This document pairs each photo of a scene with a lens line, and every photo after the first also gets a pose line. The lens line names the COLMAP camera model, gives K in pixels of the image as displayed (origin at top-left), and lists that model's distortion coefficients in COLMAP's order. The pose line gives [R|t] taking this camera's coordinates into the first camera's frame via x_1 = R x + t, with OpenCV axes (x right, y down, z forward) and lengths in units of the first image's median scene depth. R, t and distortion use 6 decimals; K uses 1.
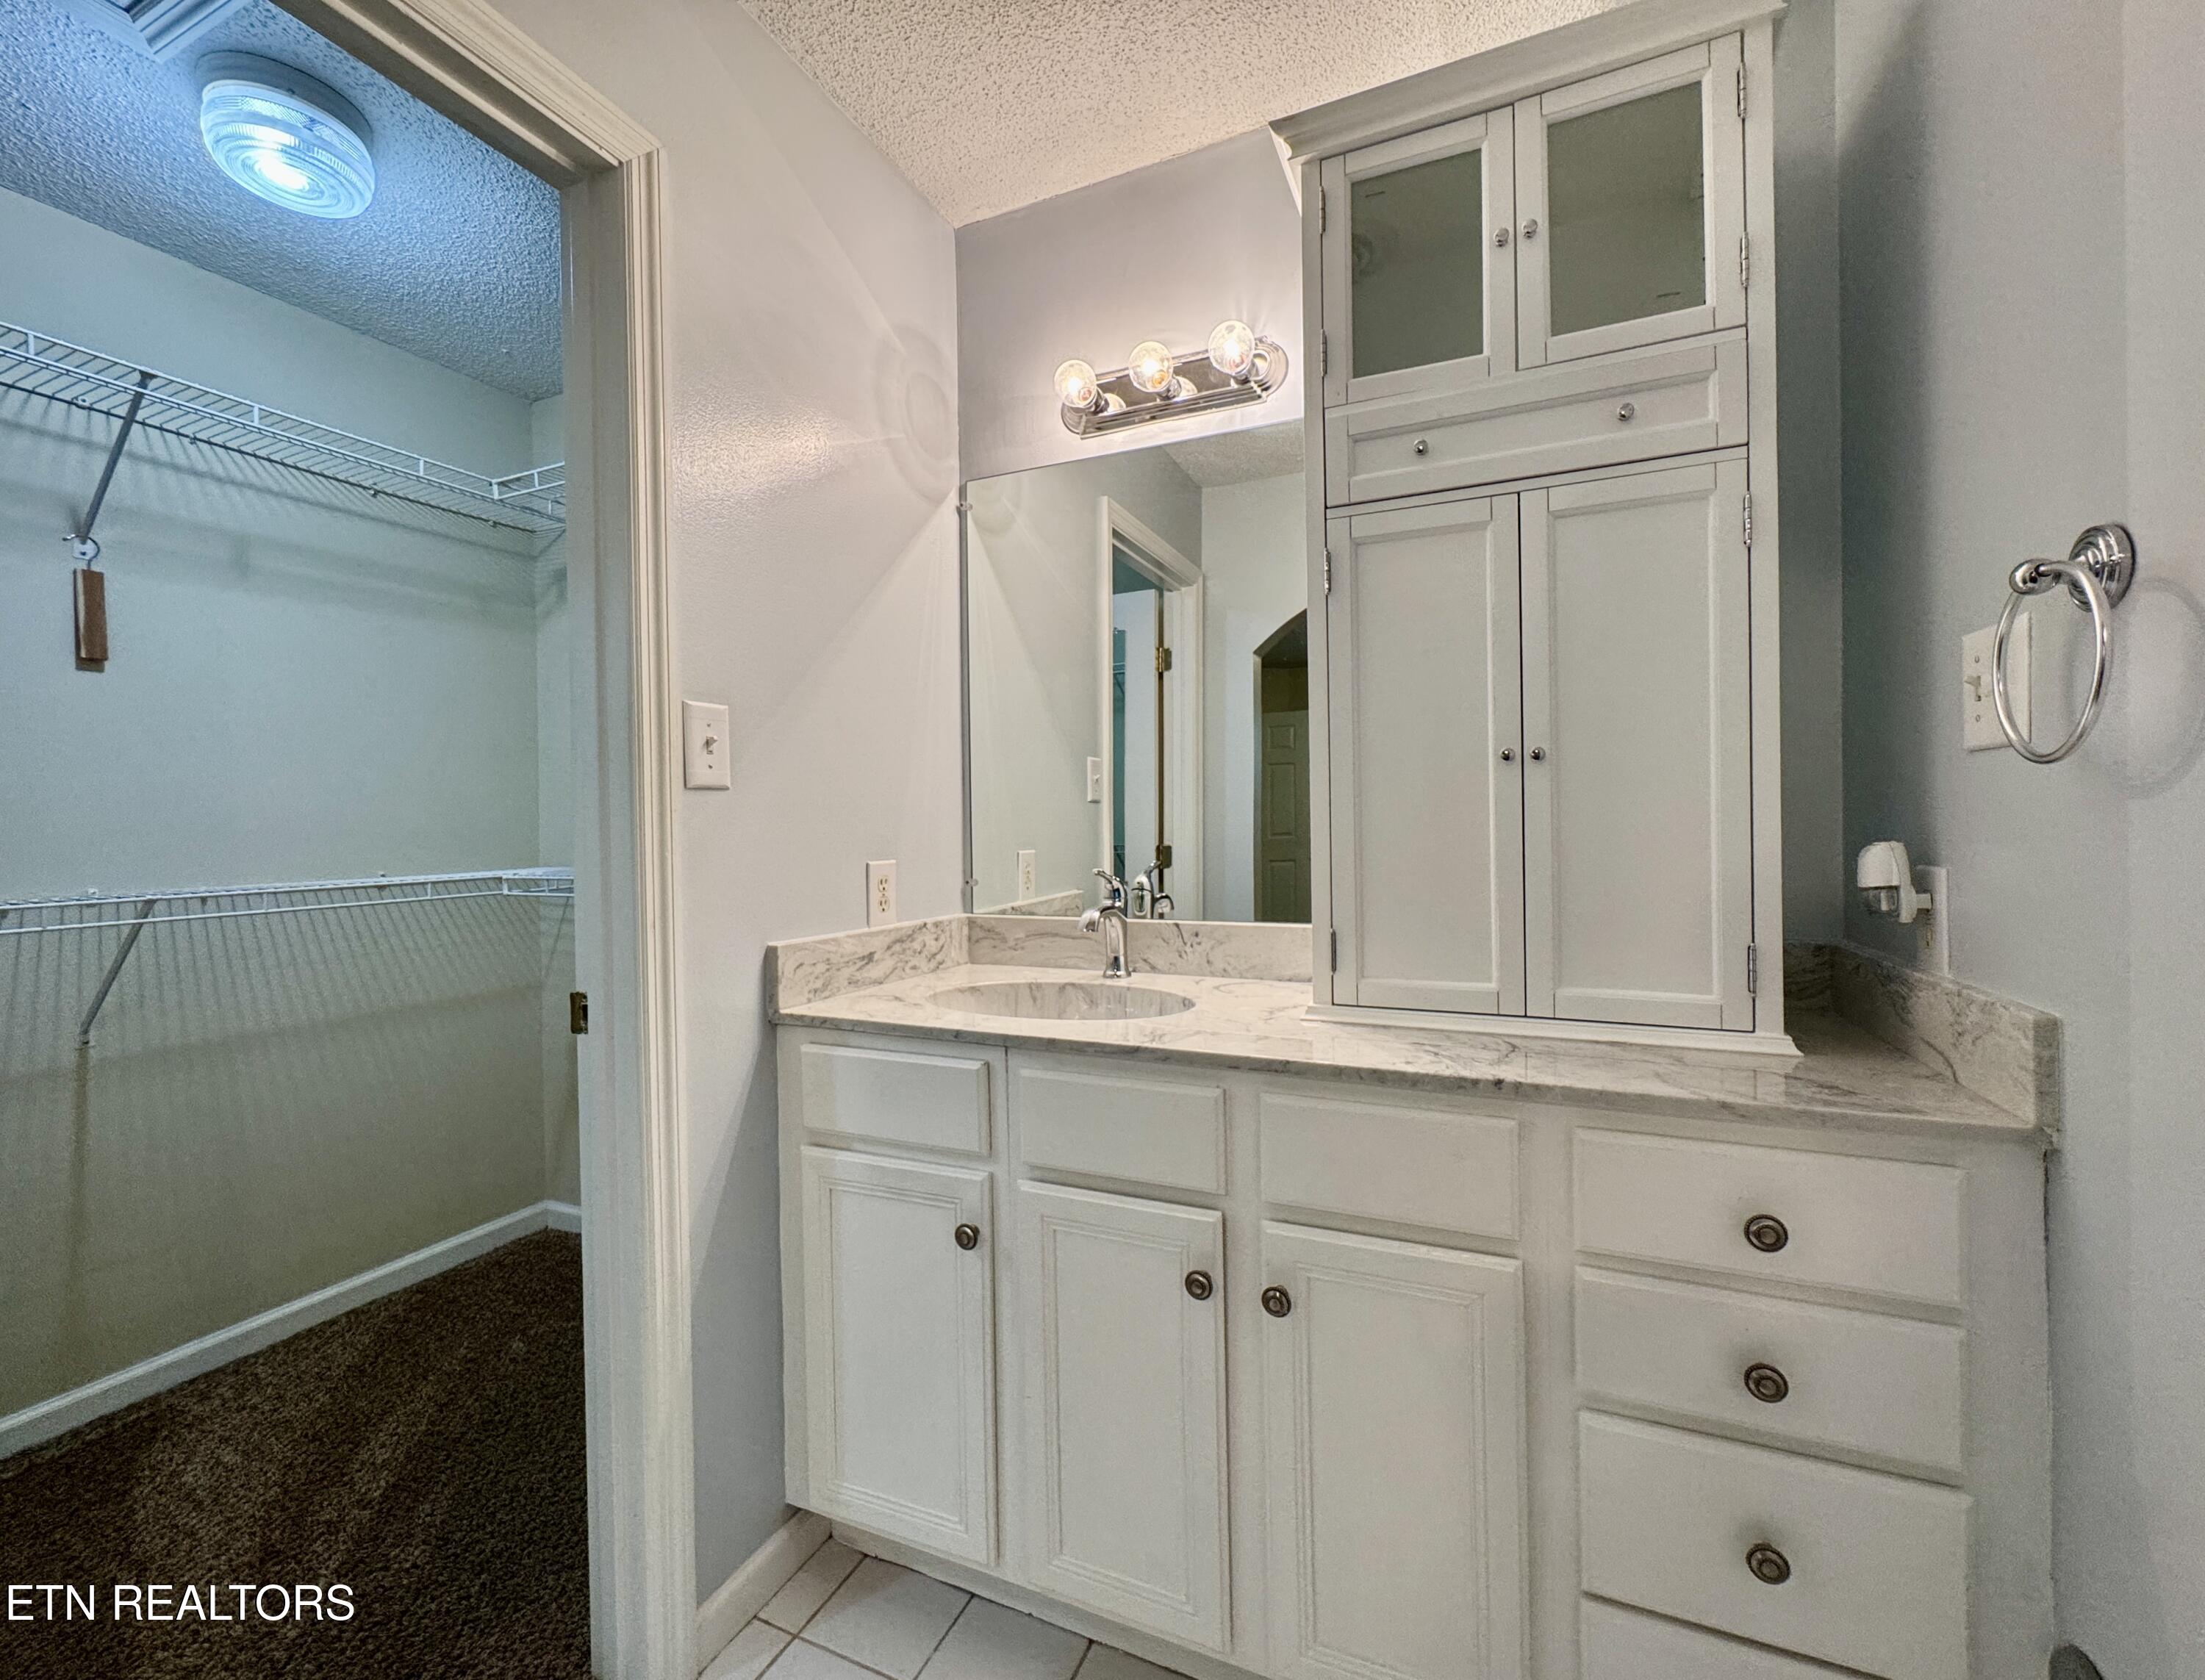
lens RADIAL K [[957.7, 0, 1096.7], [0, 957.7, 825.9], [0, 0, 1]] dist [-0.000763, 0.000786]
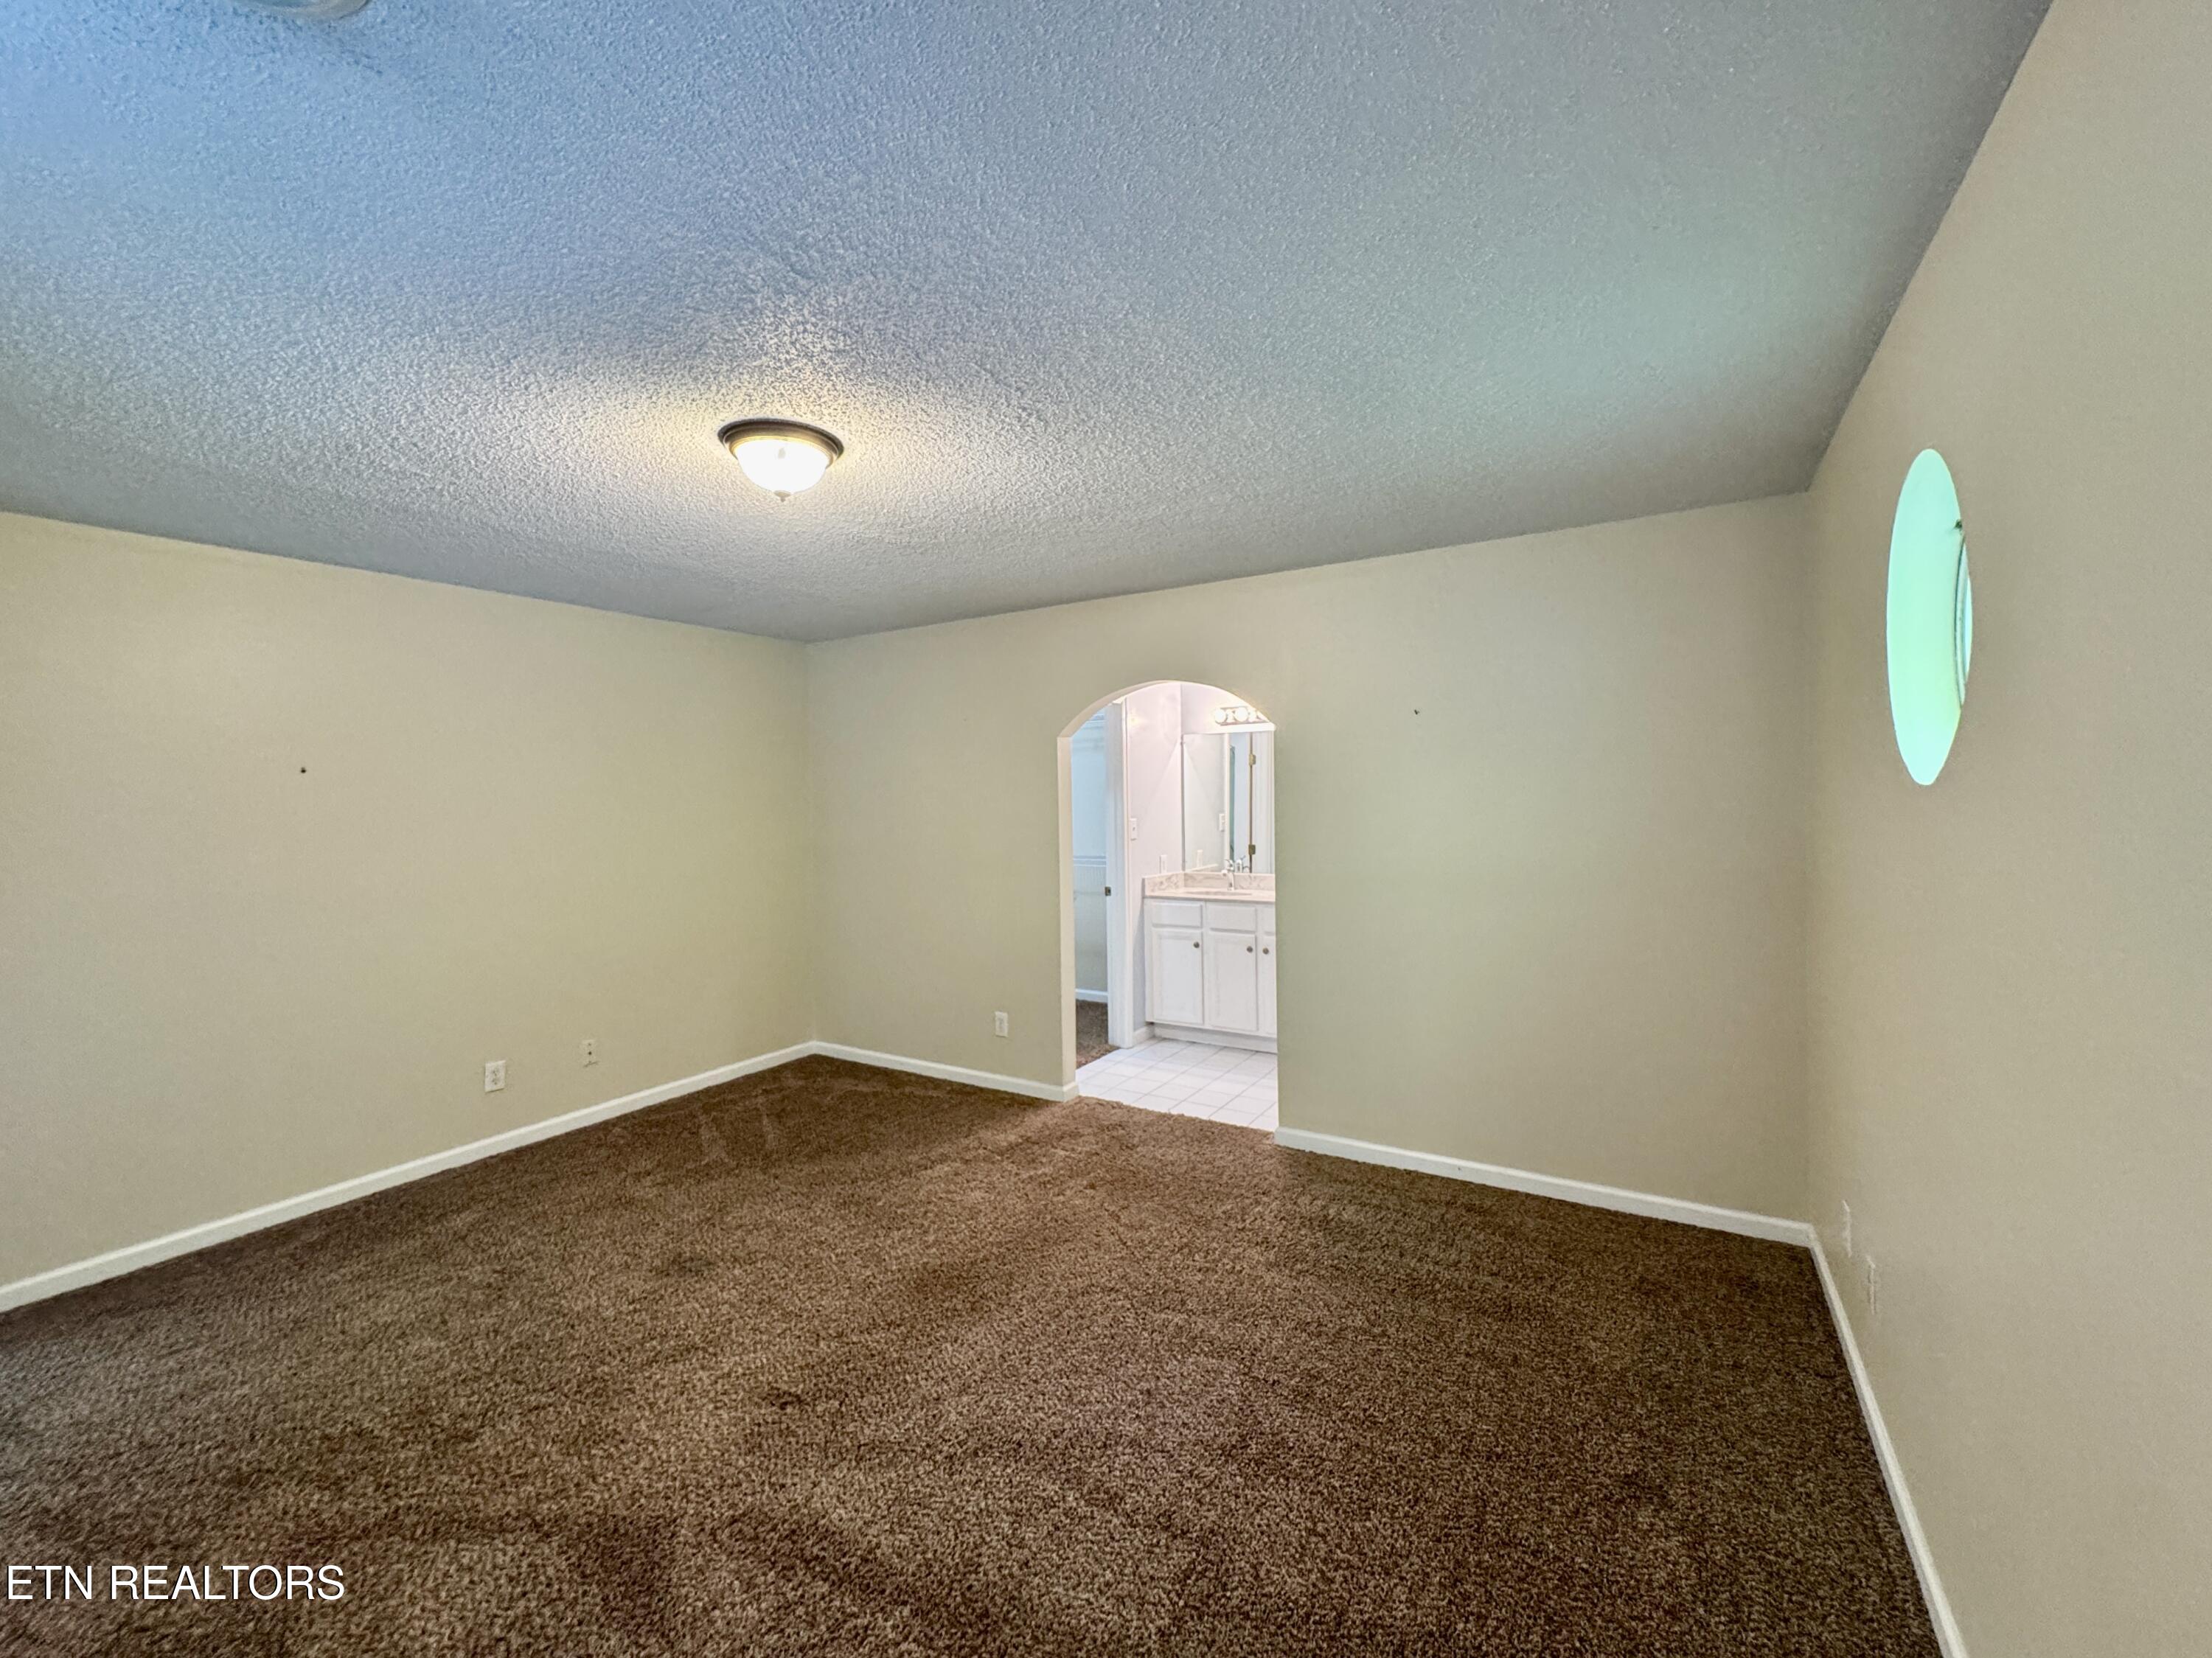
lens RADIAL K [[888.8, 0, 1106.4], [0, 888.8, 818.3], [0, 0, 1]] dist [-0.005946, 0.001136]
pose [[0.993200, -0.000583, -0.116423, -0.065171], [0.002377, 0.999881, 0.015272, -0.179216], [0.116400, -0.015445, 0.993082, -2.690774]]
